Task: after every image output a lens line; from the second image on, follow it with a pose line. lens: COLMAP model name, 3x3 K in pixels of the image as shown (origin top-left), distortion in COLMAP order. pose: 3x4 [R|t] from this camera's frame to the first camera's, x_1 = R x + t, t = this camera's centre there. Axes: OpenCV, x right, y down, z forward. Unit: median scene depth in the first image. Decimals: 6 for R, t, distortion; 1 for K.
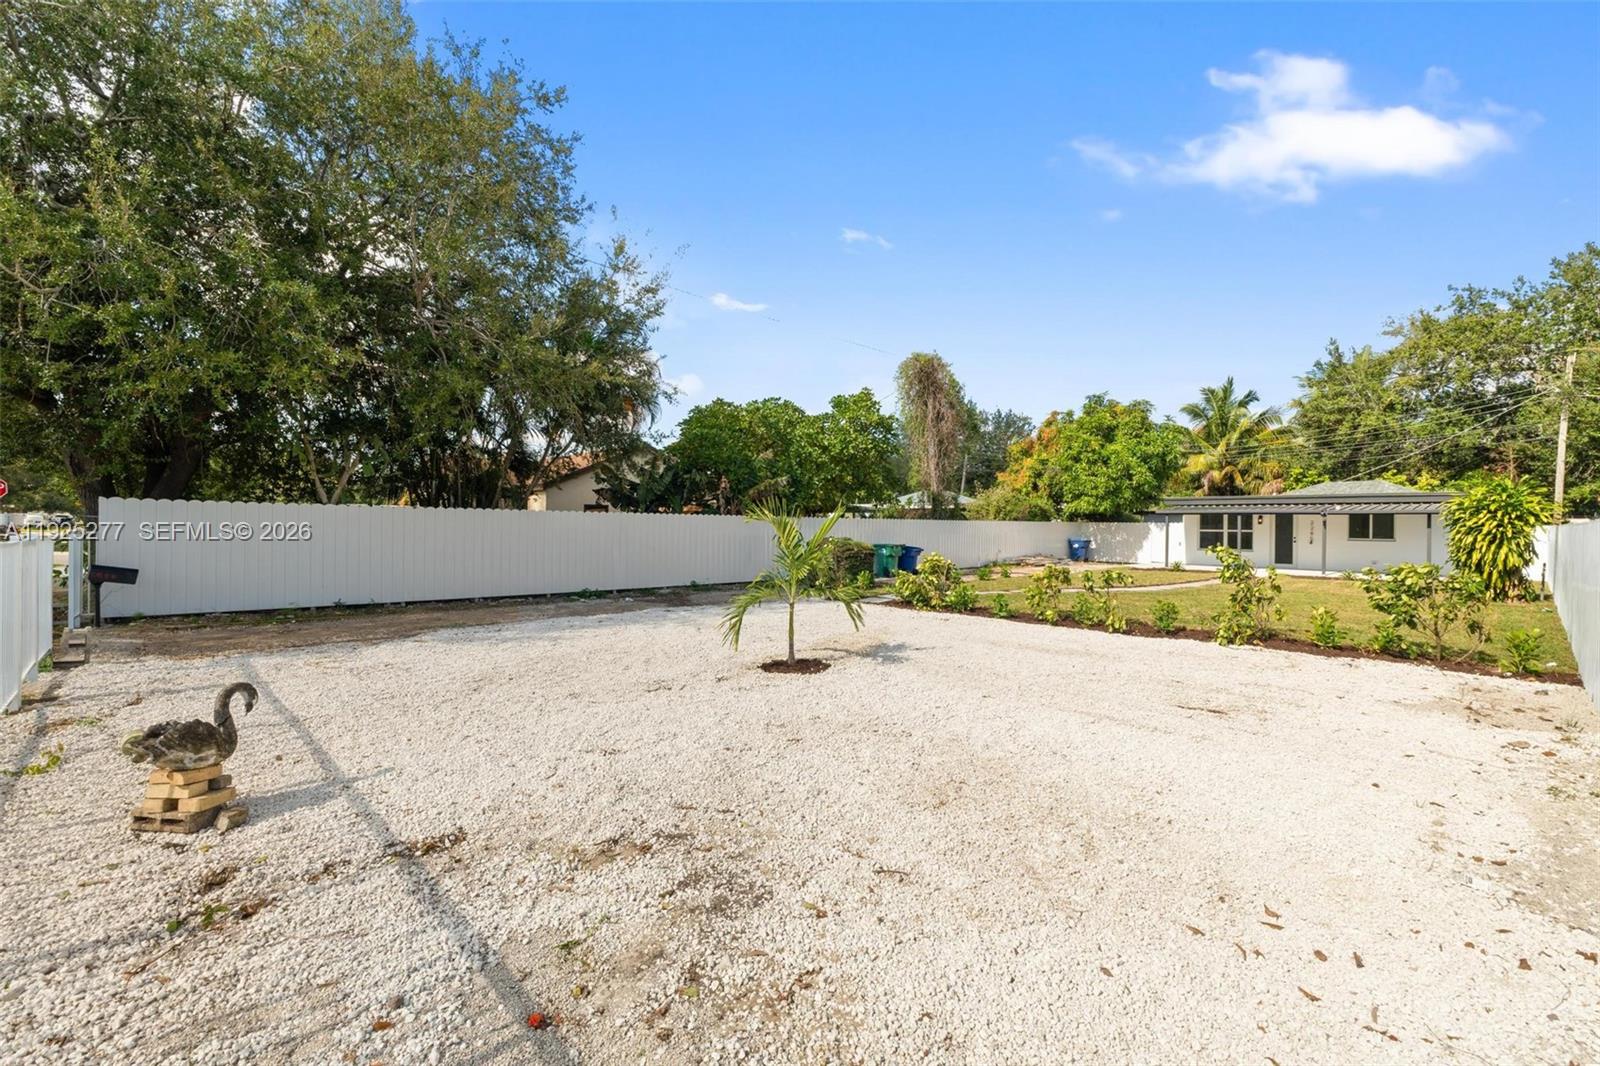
lens RADIAL K [[678.6, 0, 807.5], [0, 678.6, 528.9], [0, 0, 1]] dist [-0.003802, -0.000715]
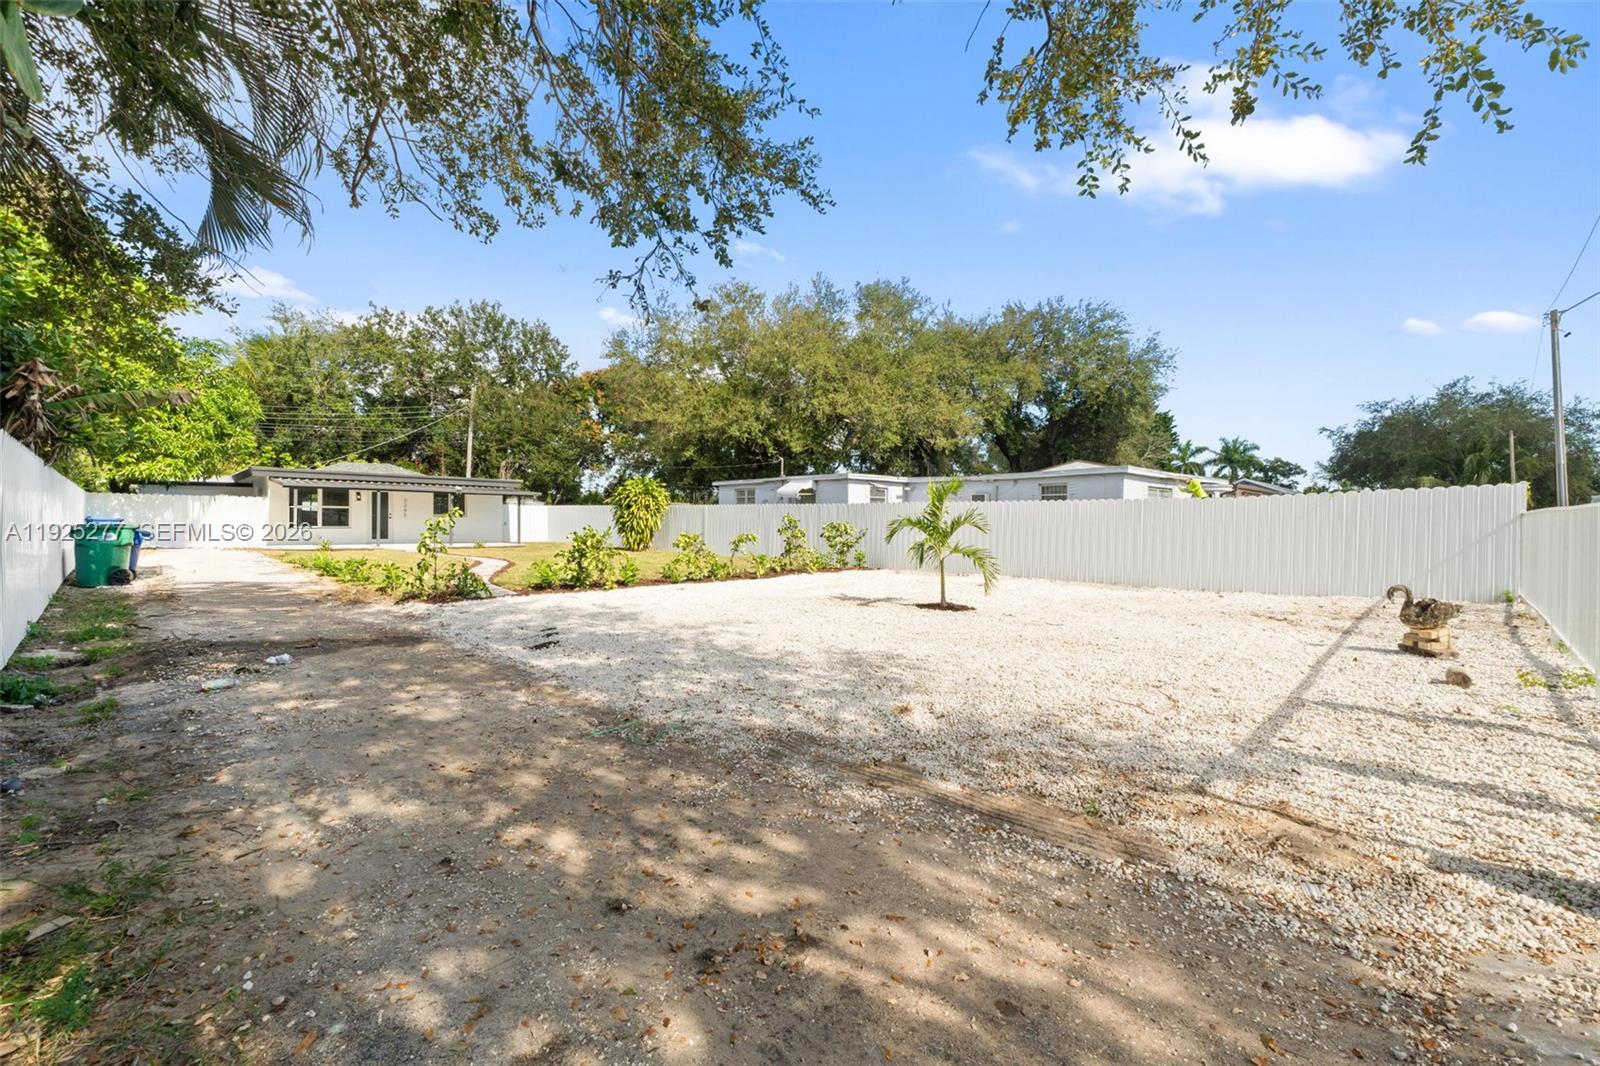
lens RADIAL K [[678.6, 0, 807.5], [0, 678.6, 528.9], [0, 0, 1]] dist [-0.003802, -0.000715]
pose [[-0.039090, -0.022149, 0.998990, -0.315500], [-0.006780, 0.999737, 0.021900, 0.007135], [-0.999213, -0.005917, -0.039230, 0.325900]]
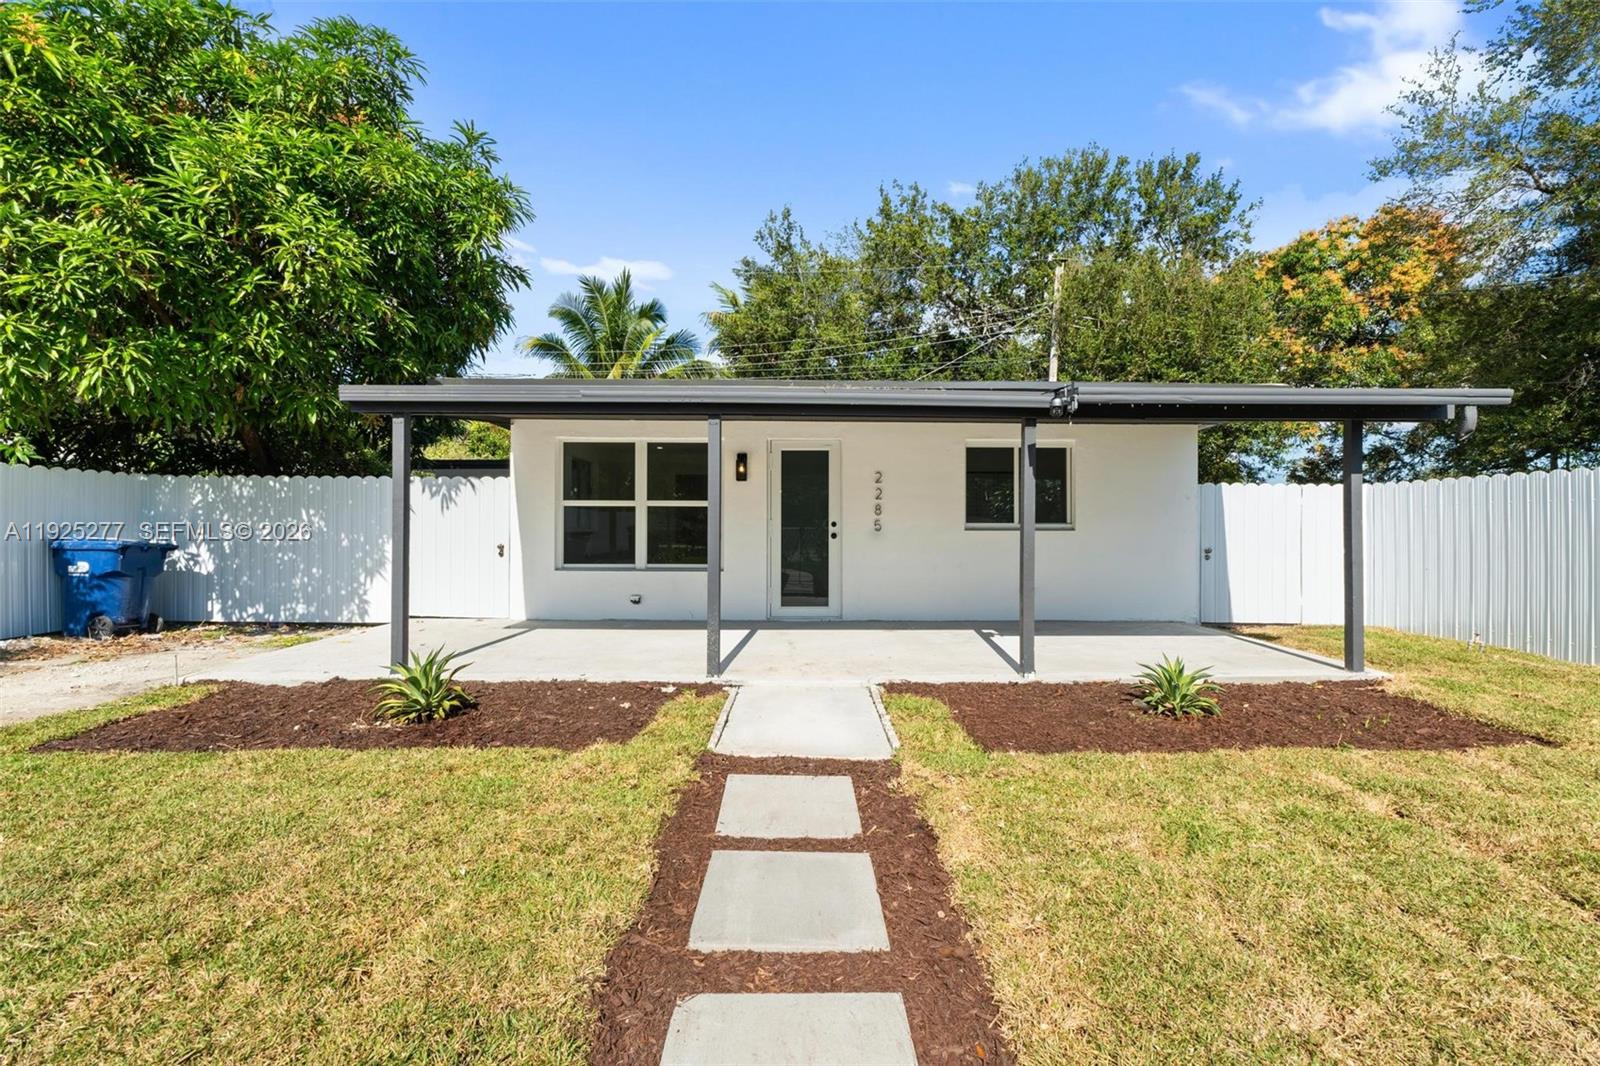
lens RADIAL K [[678.6, 0, 807.5], [0, 678.6, 528.9], [0, 0, 1]] dist [-0.003802, -0.000715]
pose [[0.672189, -0.008129, 0.740335, 0.401209], [0.004084, 0.999965, 0.007272, 0.010833], [-0.740368, -0.001865, 0.672199, 0.672488]]
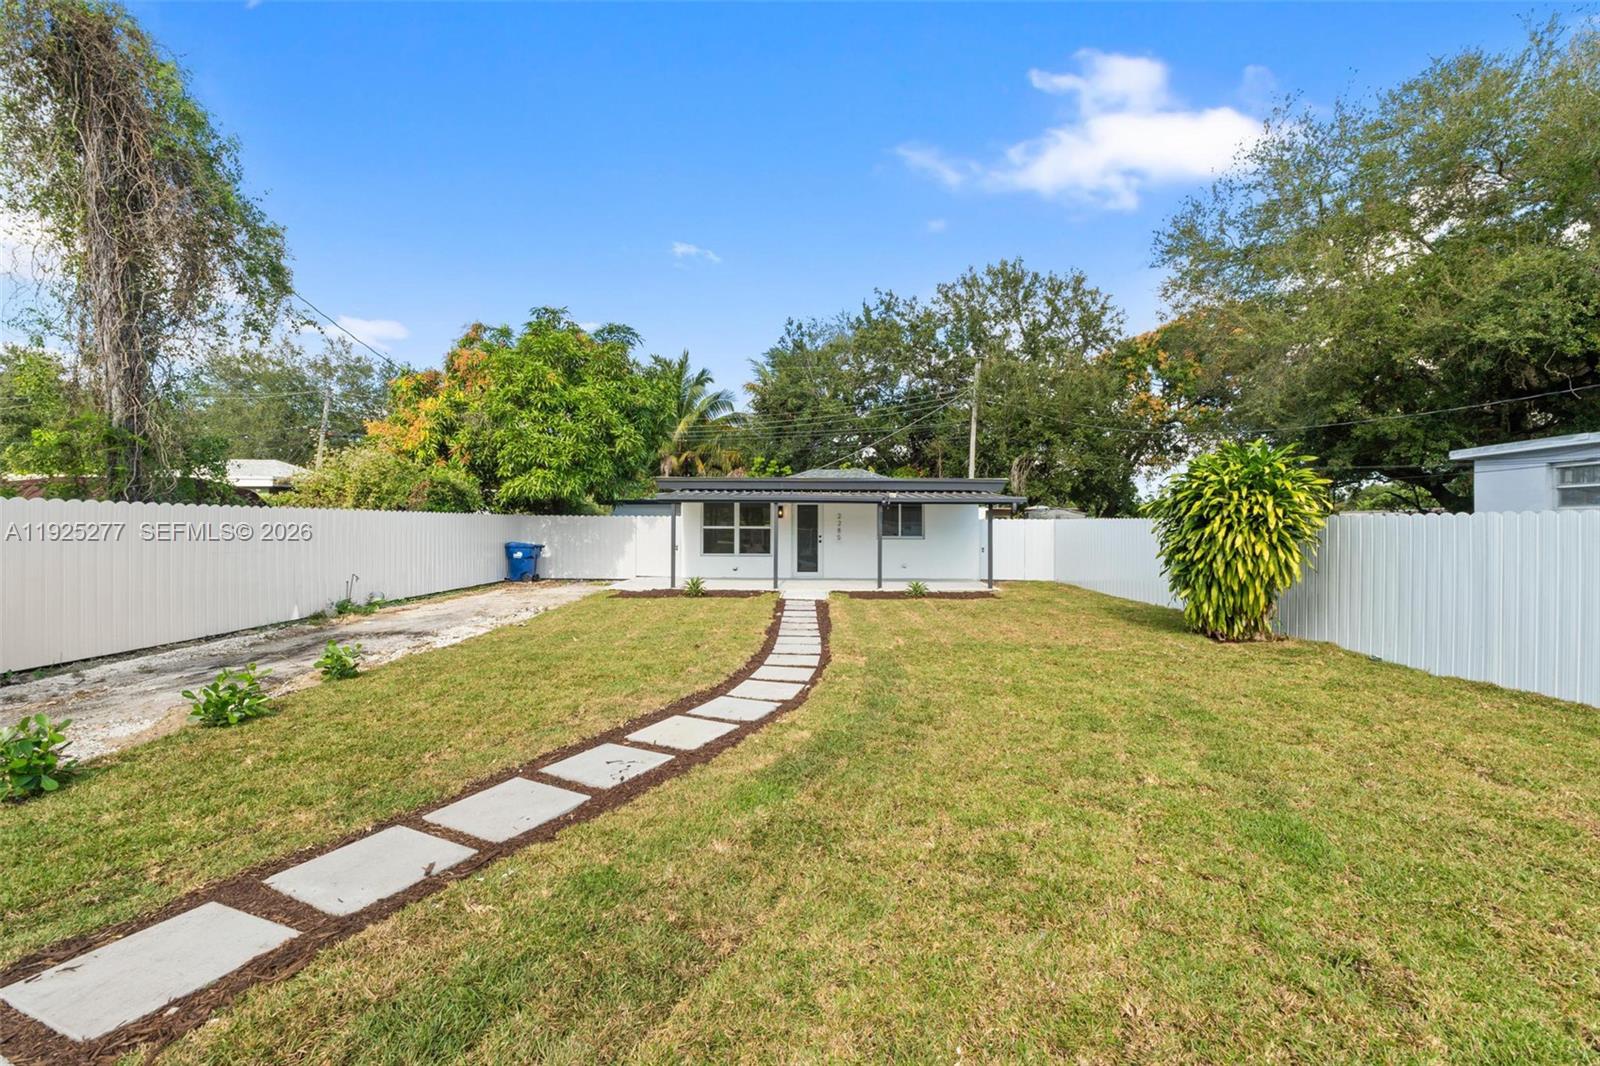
lens RADIAL K [[678.6, 0, 807.5], [0, 678.6, 528.9], [0, 0, 1]] dist [-0.003802, -0.000715]
pose [[0.687425, -0.009048, 0.726199, 0.144314], [0.006156, 0.999959, 0.006632, -0.000066], [-0.726230, -0.000088, 0.687452, 0.423099]]
